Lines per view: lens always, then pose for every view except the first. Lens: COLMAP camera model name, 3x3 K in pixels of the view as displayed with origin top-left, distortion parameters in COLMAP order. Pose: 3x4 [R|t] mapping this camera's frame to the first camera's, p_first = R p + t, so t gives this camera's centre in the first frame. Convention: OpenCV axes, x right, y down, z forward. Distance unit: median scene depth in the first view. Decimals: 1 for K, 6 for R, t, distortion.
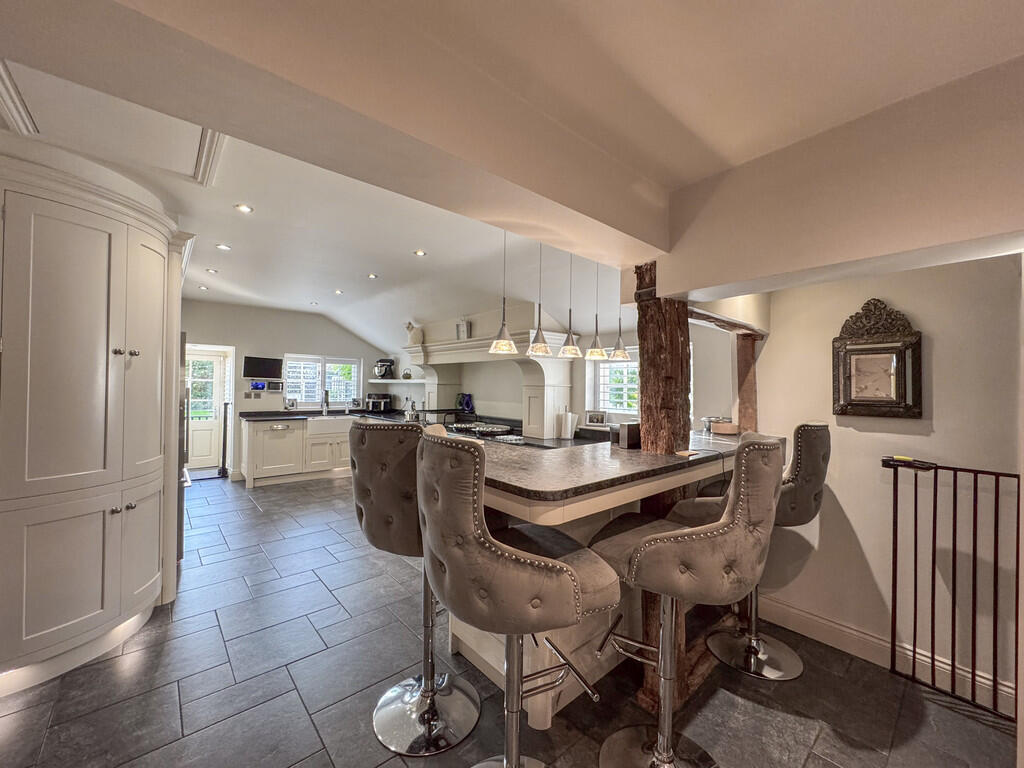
lens RADIAL K [[409.5, 0, 512.0], [0, 409.5, 384.0], [0, 0, 1]] dist [-0.000260, -0.000024]
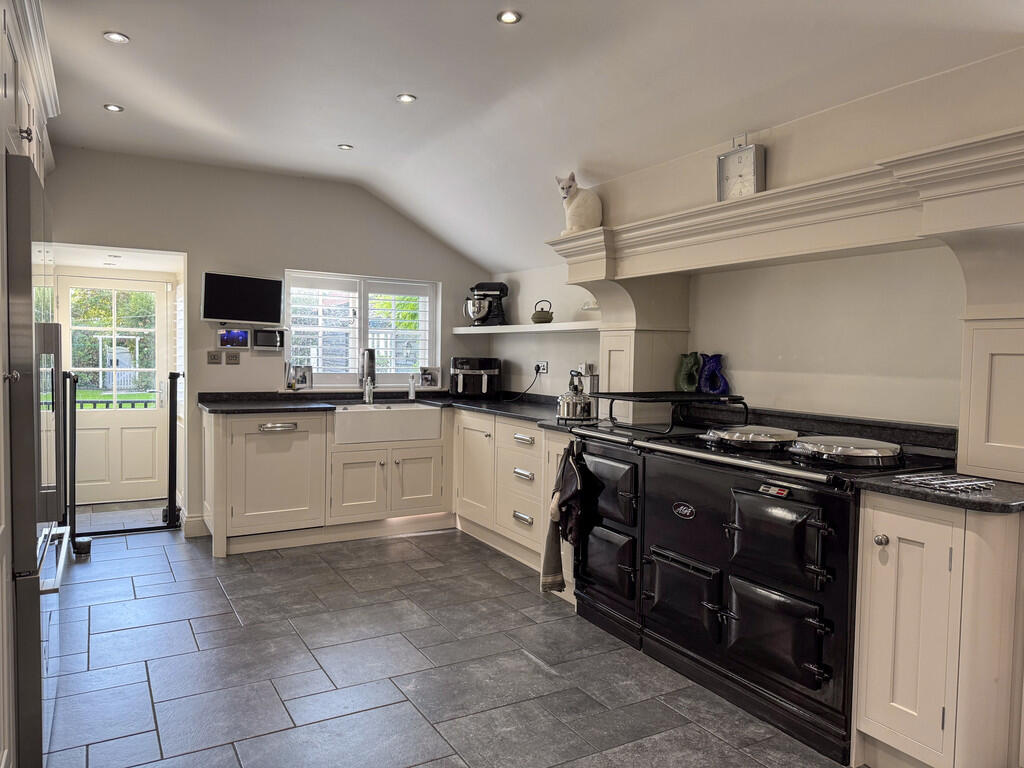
lens RADIAL K [[711.1, 0, 512.0], [0, 711.1, 384.0], [0, 0, 1]] dist [0.082028, -0.001421]
pose [[0.980780, 0.009115, -0.194906, -0.148294], [-0.000492, 0.999021, 0.044241, 0.020889], [0.195118, -0.043295, 0.979824, 0.254730]]
